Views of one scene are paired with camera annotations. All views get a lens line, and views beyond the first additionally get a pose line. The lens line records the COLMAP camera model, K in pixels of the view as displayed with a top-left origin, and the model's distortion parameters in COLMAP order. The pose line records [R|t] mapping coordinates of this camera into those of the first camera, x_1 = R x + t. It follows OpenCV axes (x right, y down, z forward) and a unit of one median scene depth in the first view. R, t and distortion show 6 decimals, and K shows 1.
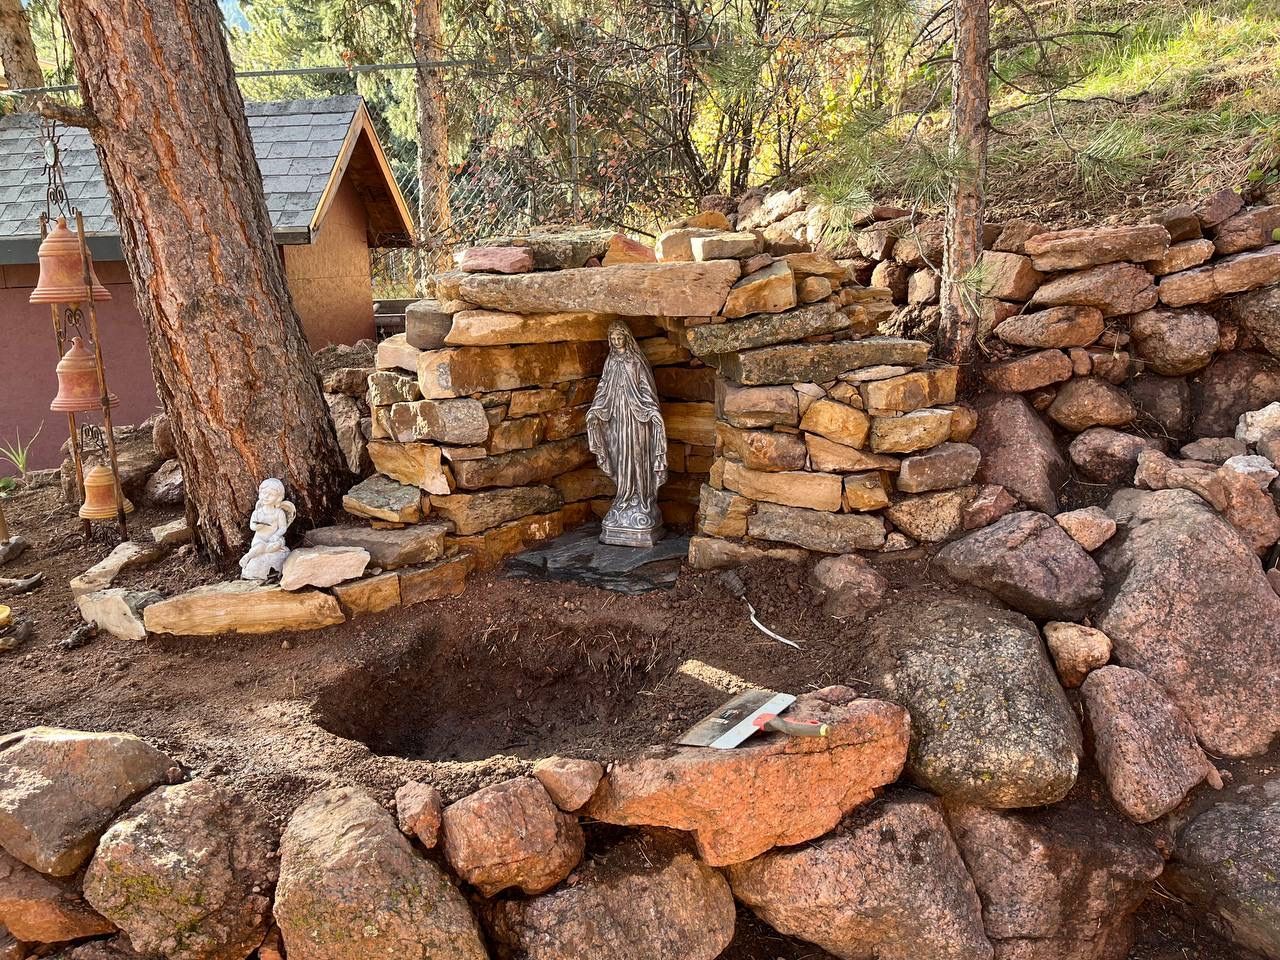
lens RADIAL K [[970.0, 0, 625.0], [0, 970.0, 463.5], [0, 0, 1]] dist [0.064737, -0.071612]
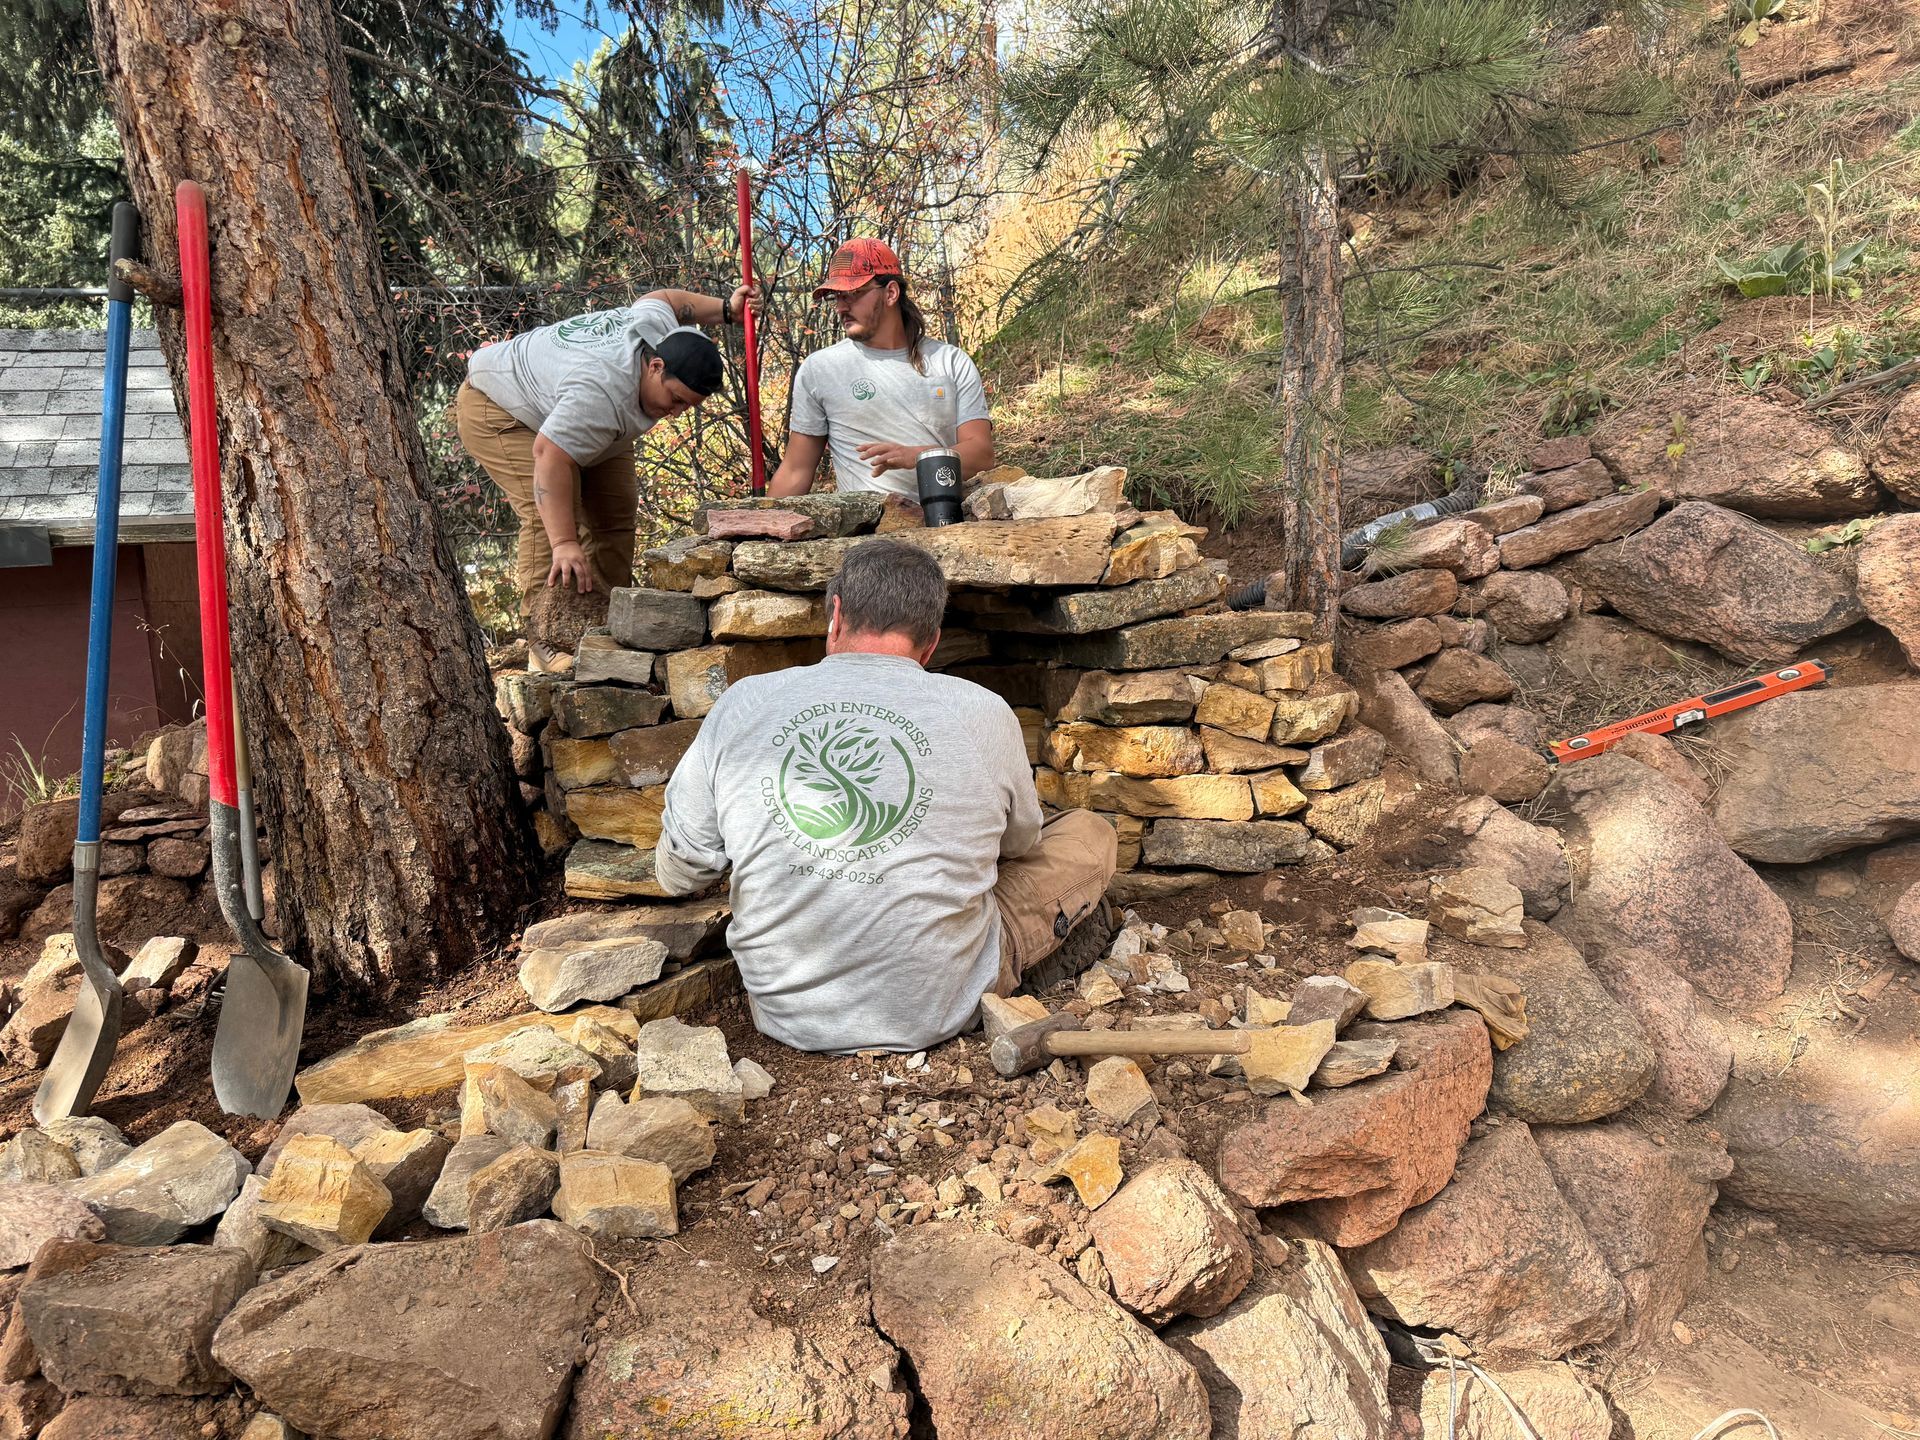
lens RADIAL K [[1344.8, 0, 963.1], [0, 1344.8, 720.7], [0, 0, 1]] dist [0.163420, -0.319086]
pose [[0.928301, -0.057900, 0.367295, -0.401113], [0.100831, 0.989988, -0.098780, 0.054293], [-0.357898, 0.128732, 0.924844, 0.040077]]
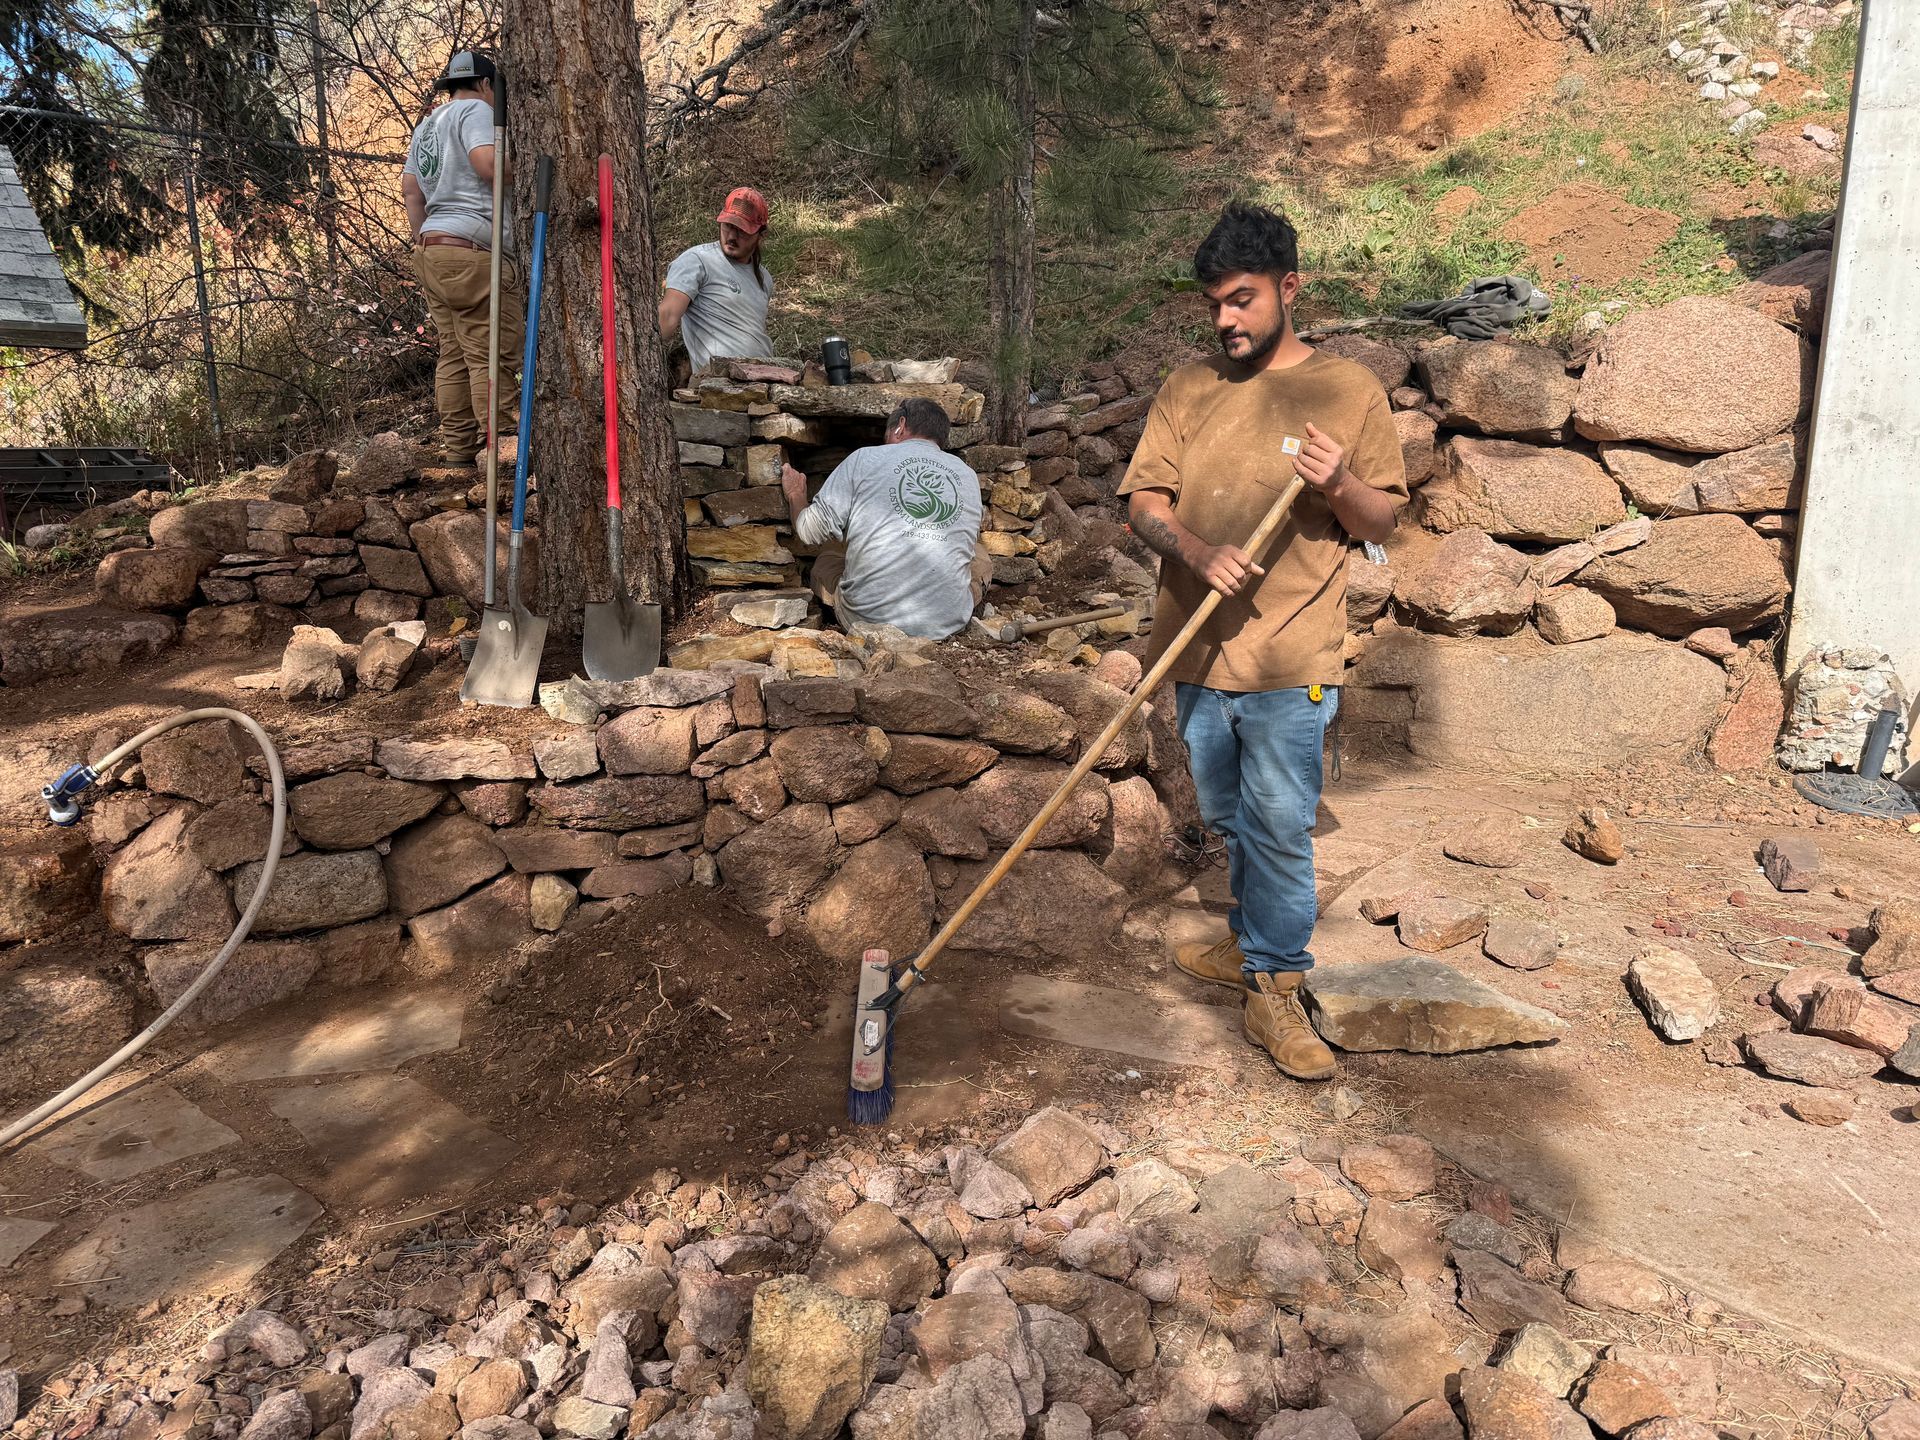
lens RADIAL K [[1344.8, 0, 963.1], [0, 1344.8, 720.7], [0, 0, 1]] dist [0.163420, -0.319086]
pose [[0.613923, -0.125955, 0.779252, -1.488286], [0.147028, 0.988158, 0.043887, 0.197351], [-0.775552, 0.087629, 0.625172, -0.233210]]
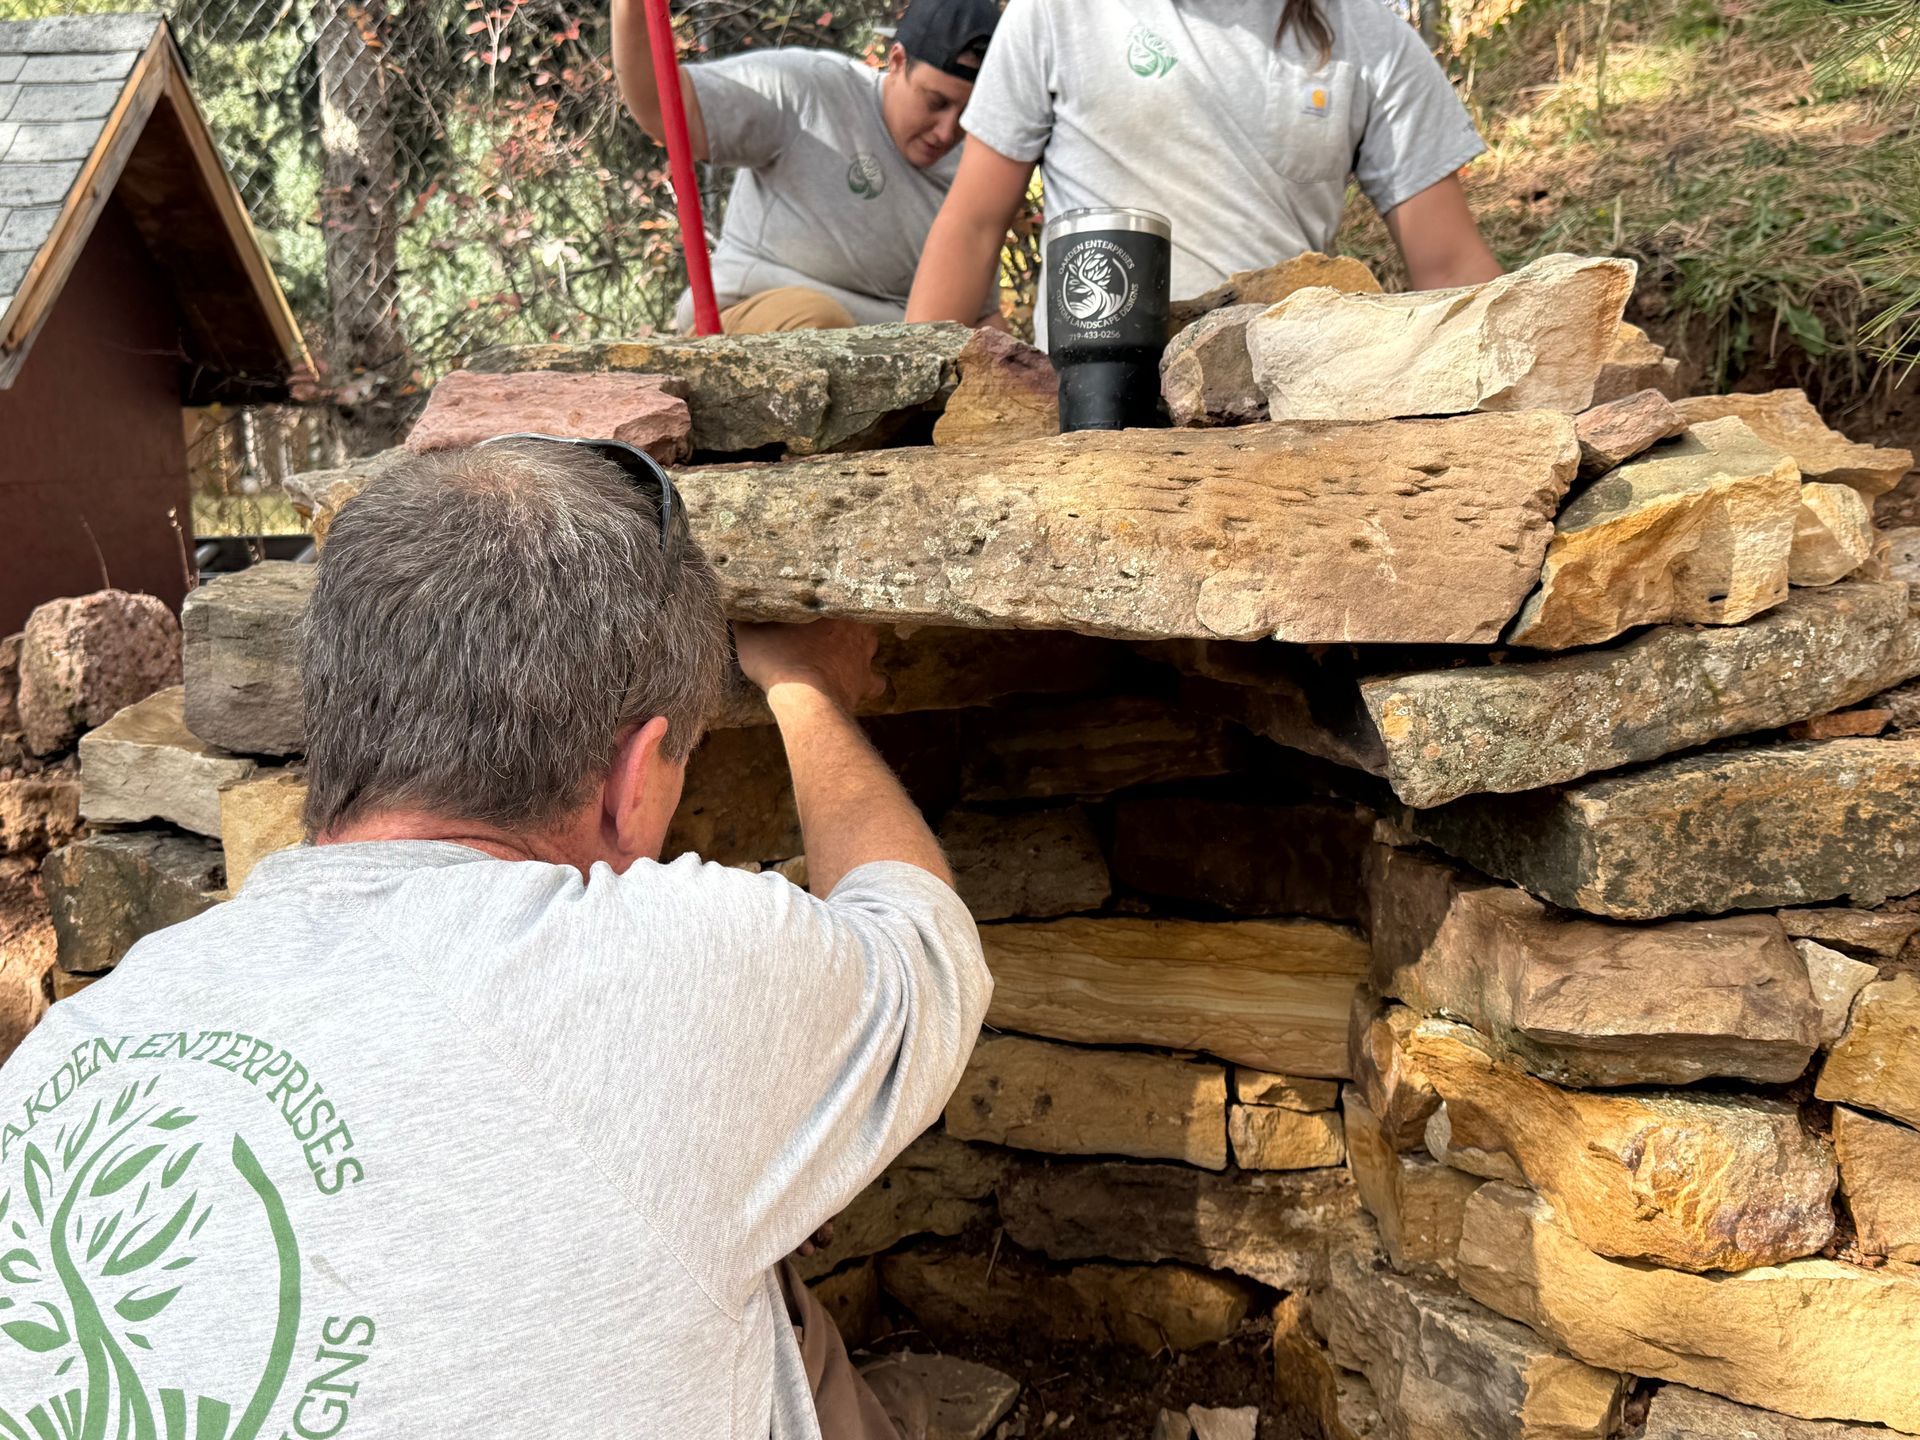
lens RADIAL K [[1897.9, 0, 960.0], [0, 1897.9, 720.0], [0, 0, 1]] dist [0.164881, -0.367347]
pose [[0.994782, -0.010305, 0.101504, -0.082536], [0.016910, 0.997779, -0.064434, -0.100704], [-0.100614, 0.065814, 0.992746, 0.526488]]
